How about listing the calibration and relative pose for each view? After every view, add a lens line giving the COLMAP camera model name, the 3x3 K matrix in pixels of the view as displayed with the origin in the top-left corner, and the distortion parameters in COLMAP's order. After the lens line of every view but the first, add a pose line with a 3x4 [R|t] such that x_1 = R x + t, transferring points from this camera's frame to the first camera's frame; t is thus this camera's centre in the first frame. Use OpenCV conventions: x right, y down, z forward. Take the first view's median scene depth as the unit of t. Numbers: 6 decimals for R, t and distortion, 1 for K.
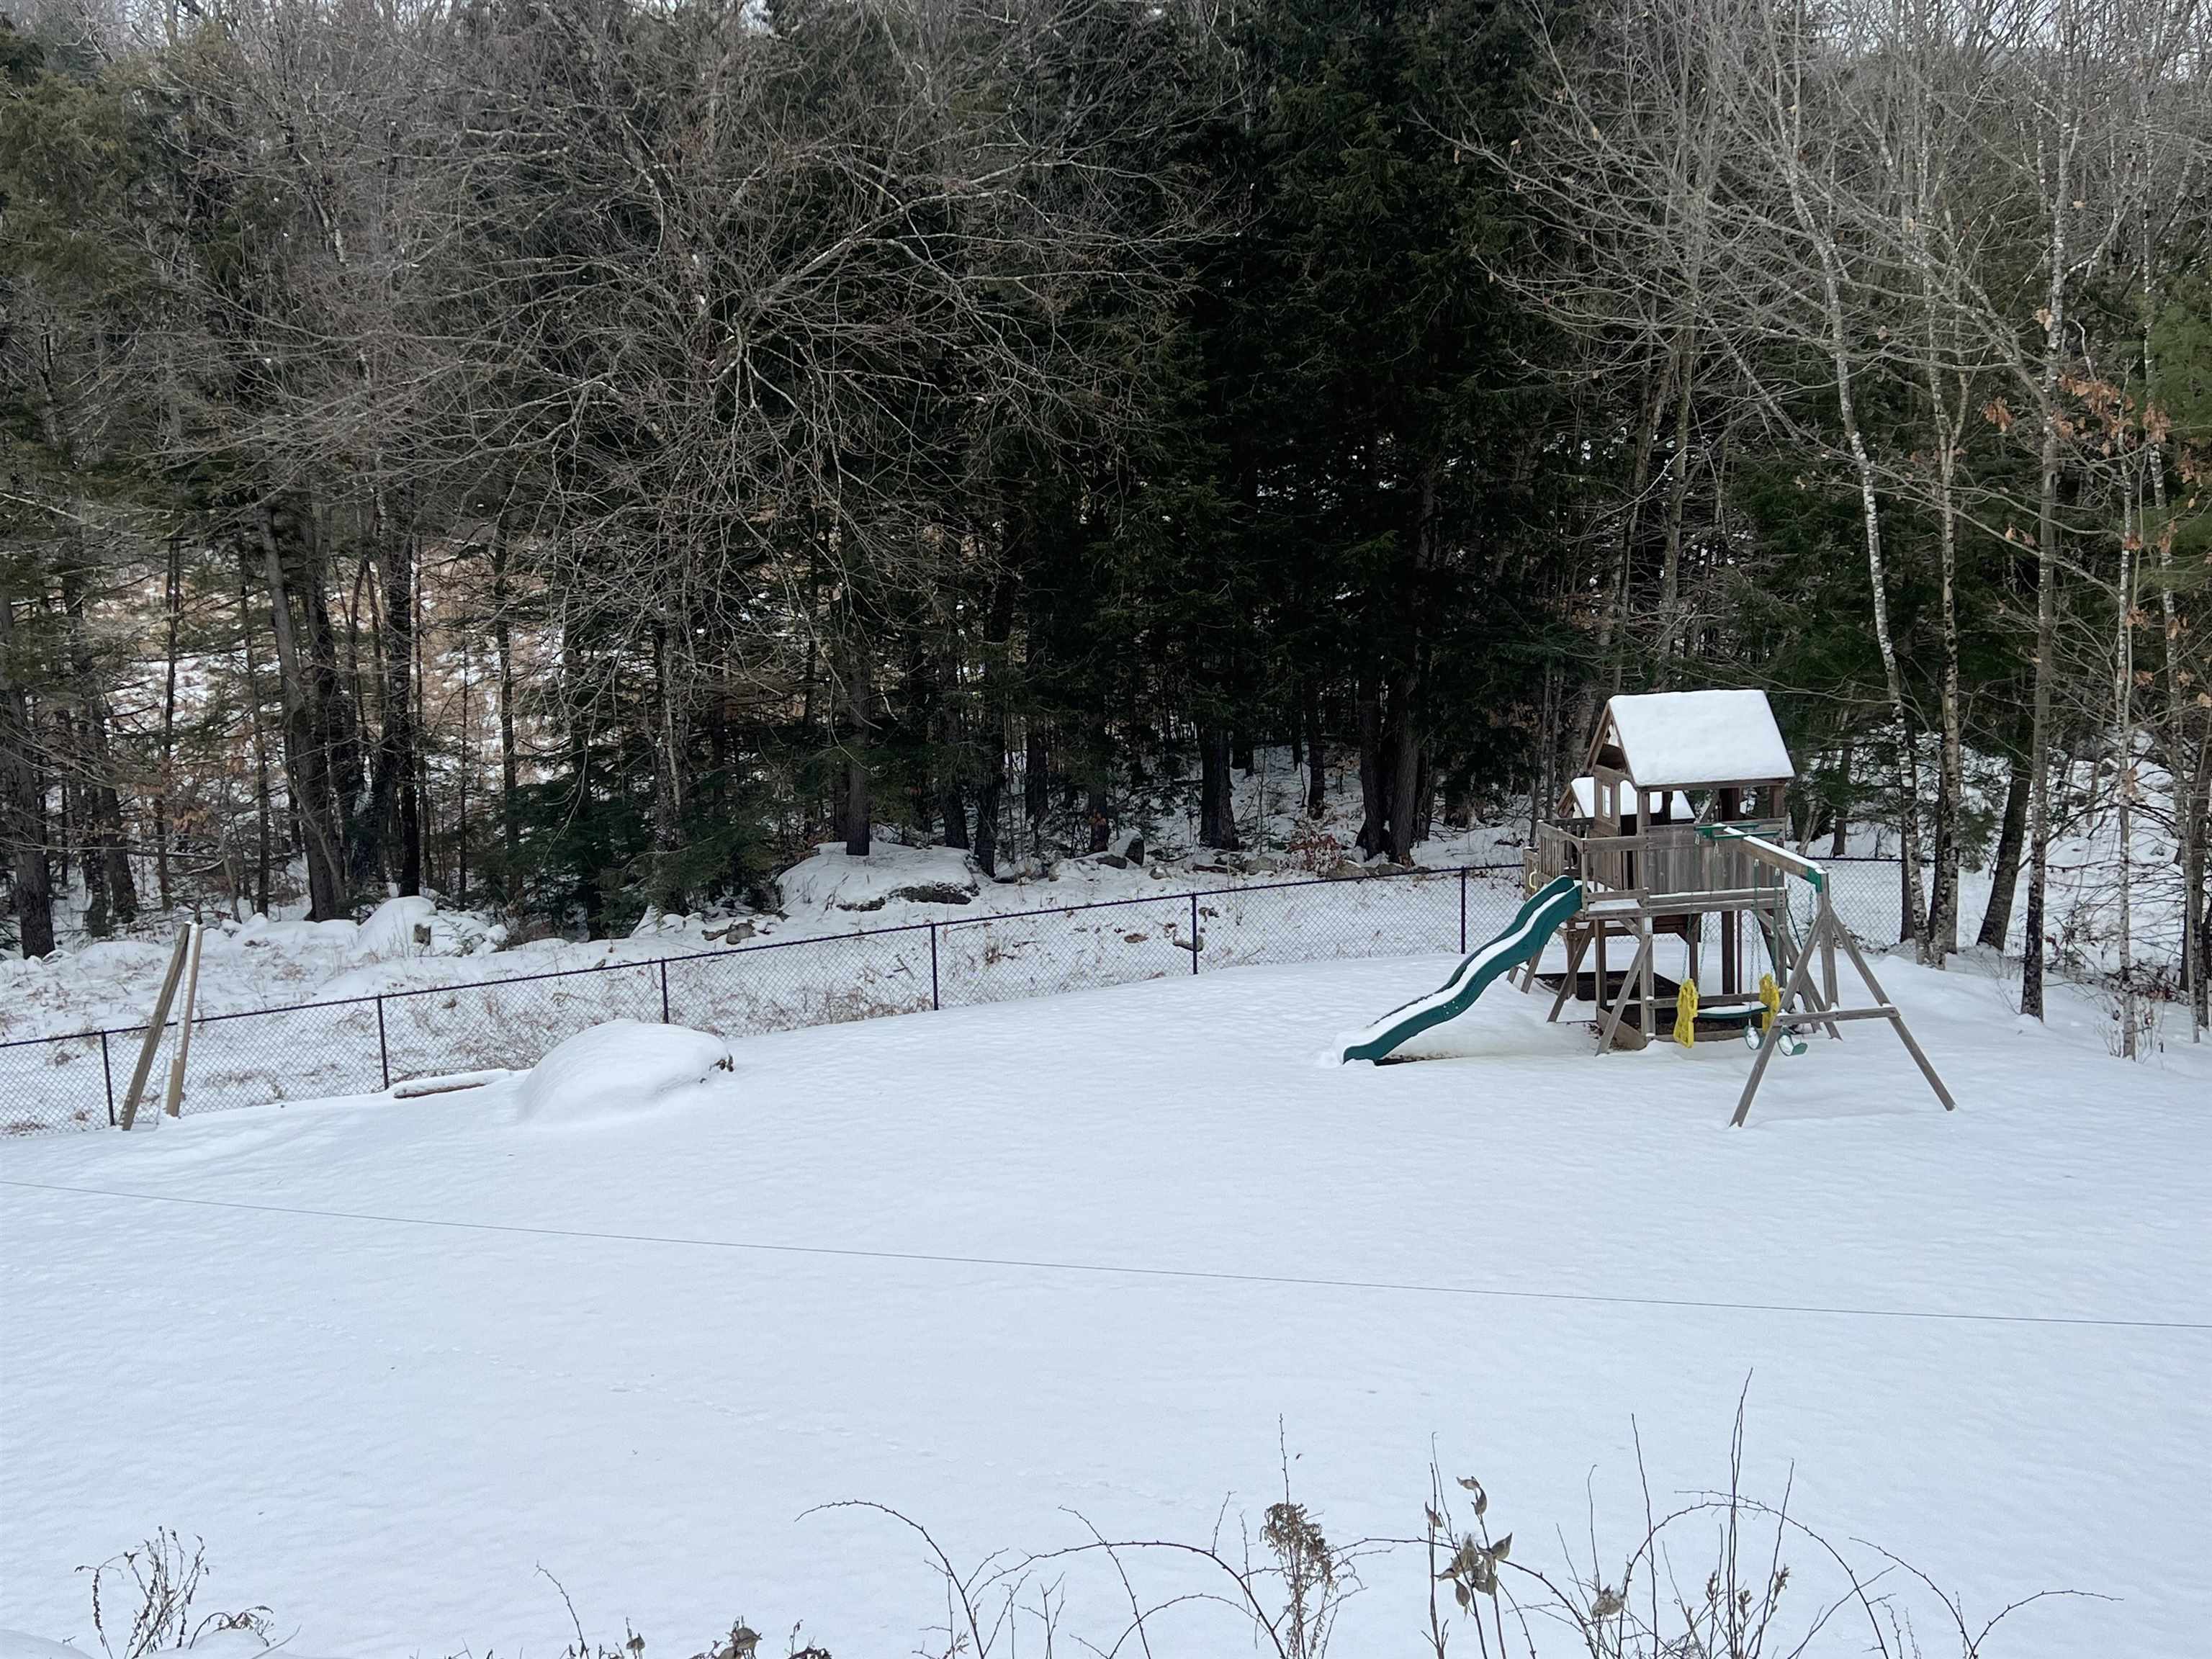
lens RADIAL K [[2349.0, 0, 1112.4], [0, 2349.0, 843.3], [0, 0, 1]] dist [0.078349, 0.000000]
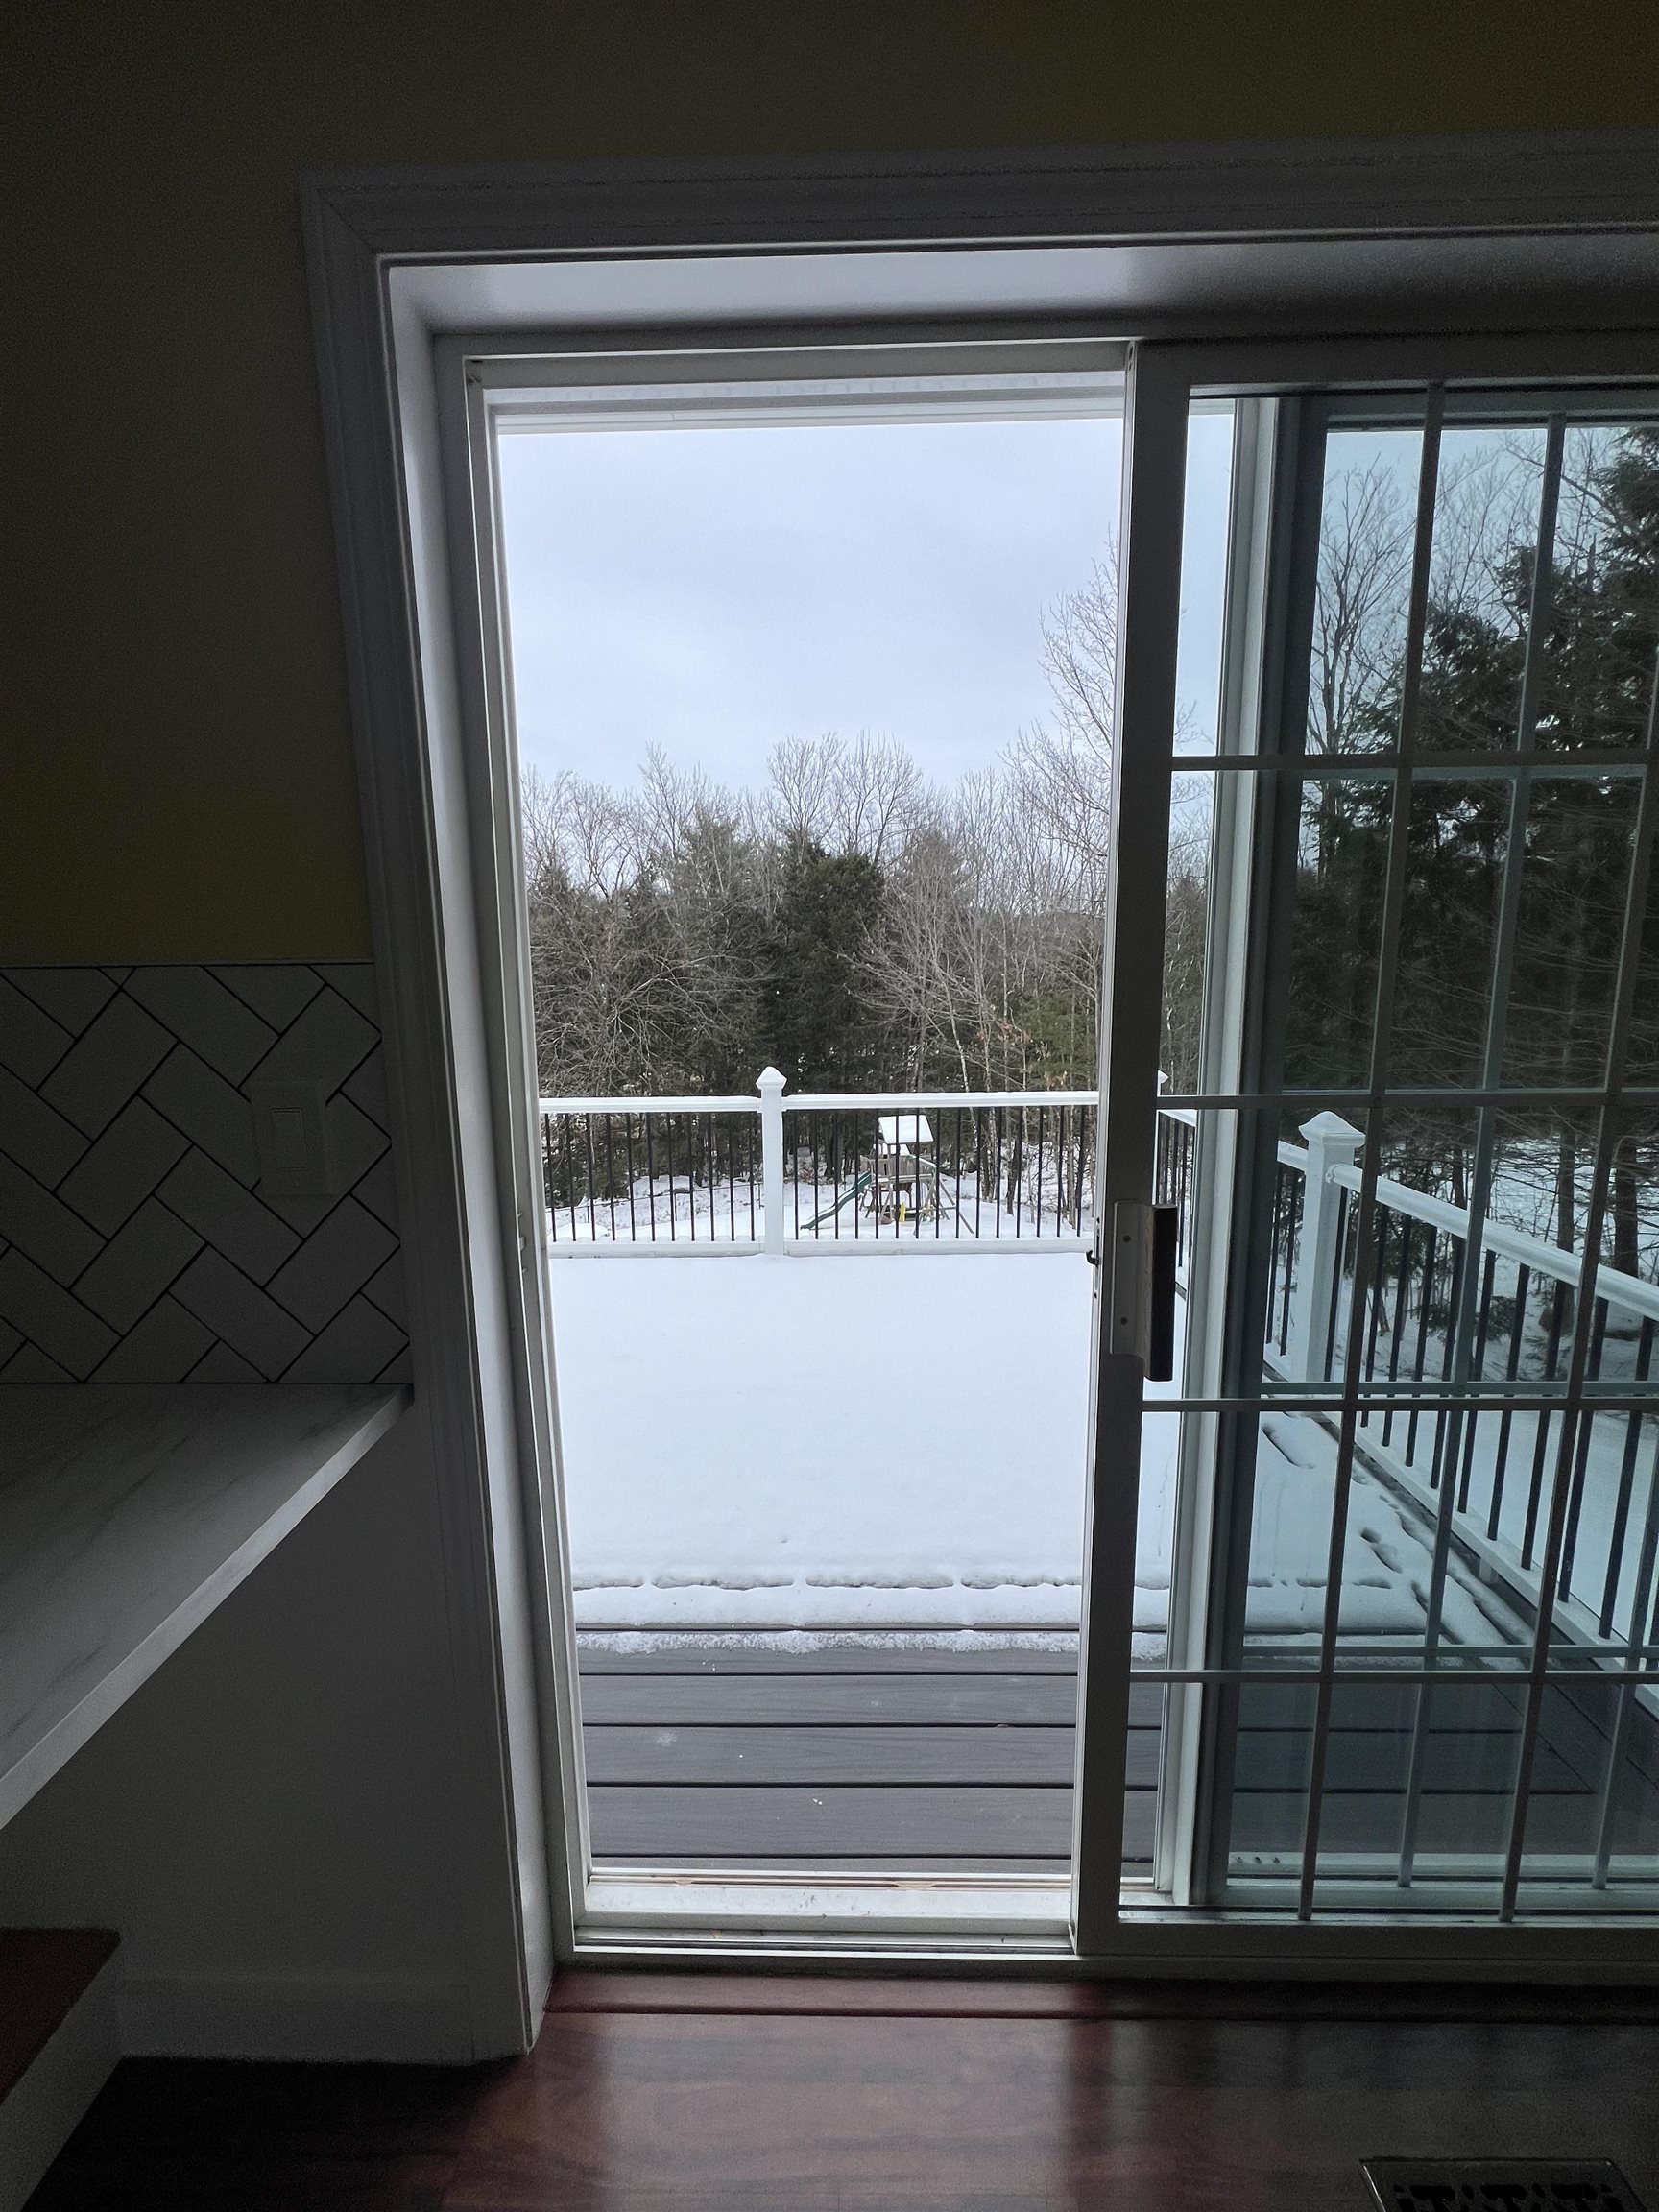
lens RADIAL K [[880.9, 0, 823.6], [0, 880.9, 1104.5], [0, 0, 1]] dist [-0.000758, 0.000055]
pose [[0.997490, -0.006860, 0.070477, 0.031733], [0.014258, 0.994369, -0.105010, 0.035108], [-0.069360, 0.105751, 0.991971, -0.156960]]
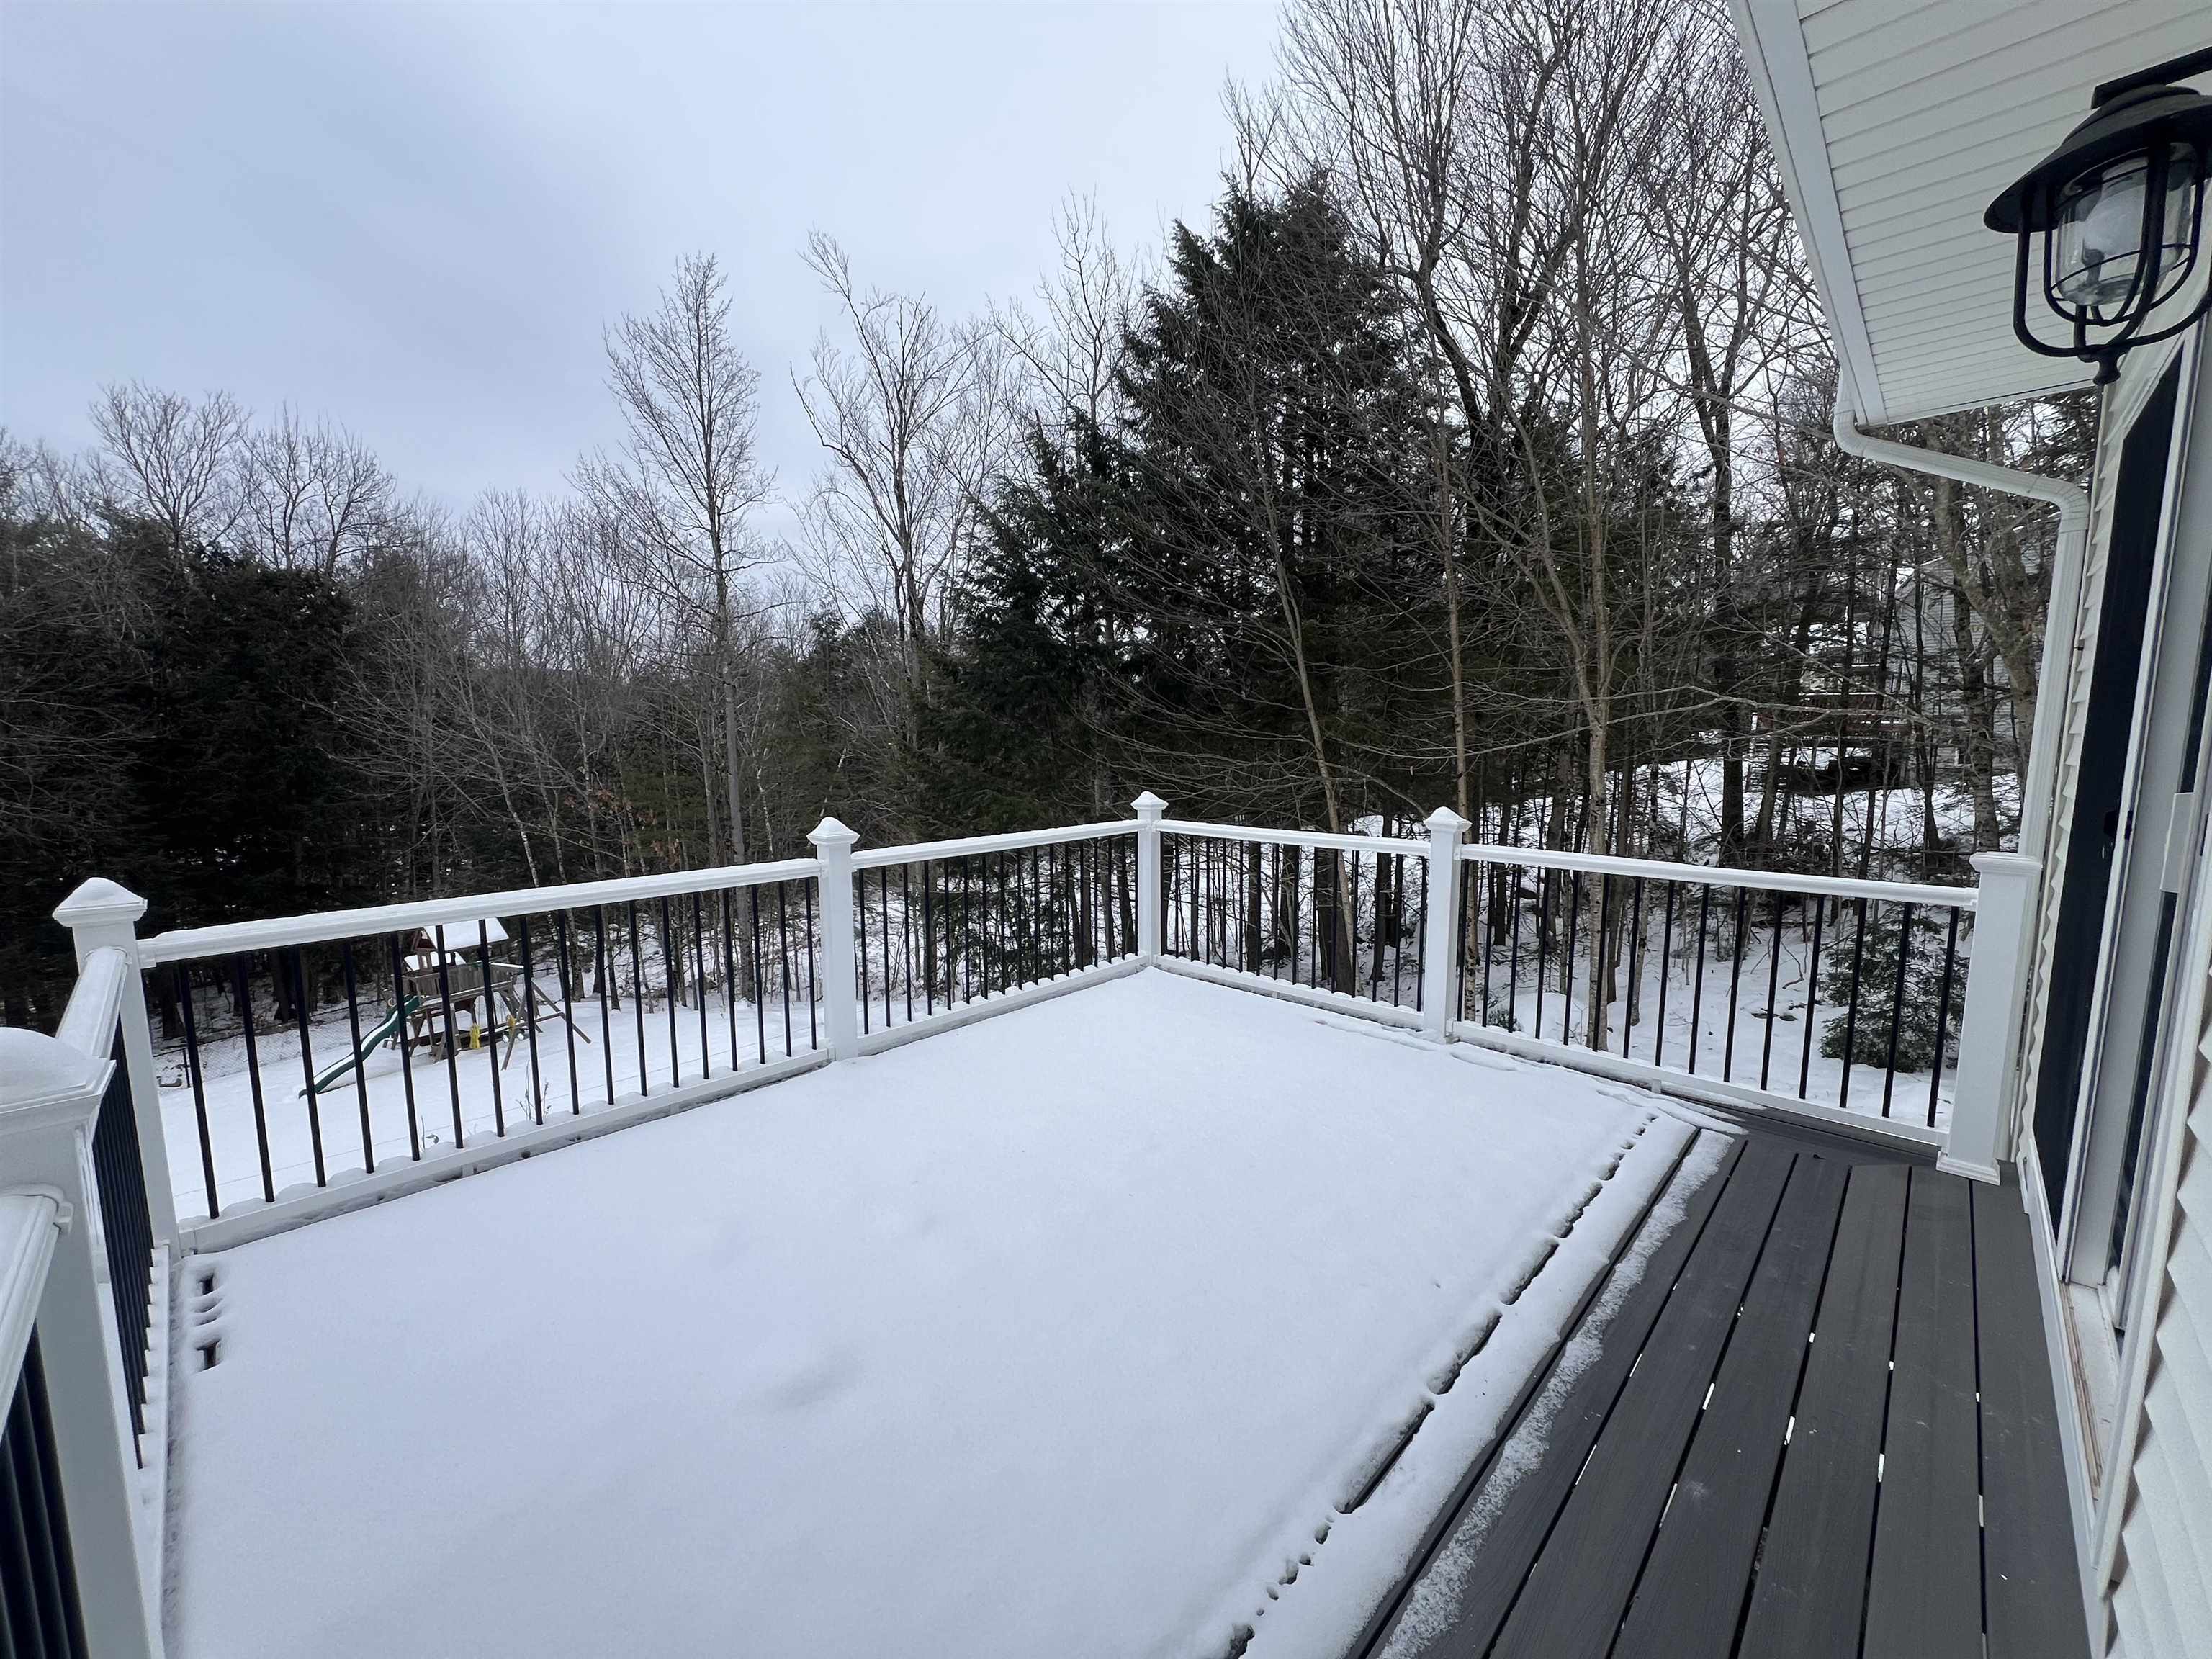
lens RADIAL K [[880.9, 0, 1103.4], [0, 880.9, 832.9], [0, 0, 1]] dist [-0.000758, 0.000055]
pose [[0.625001, -0.074023, 0.777106, -0.039077], [0.188542, 0.980336, -0.058257, 0.028004], [-0.757513, 0.182928, 0.626667, -0.104395]]
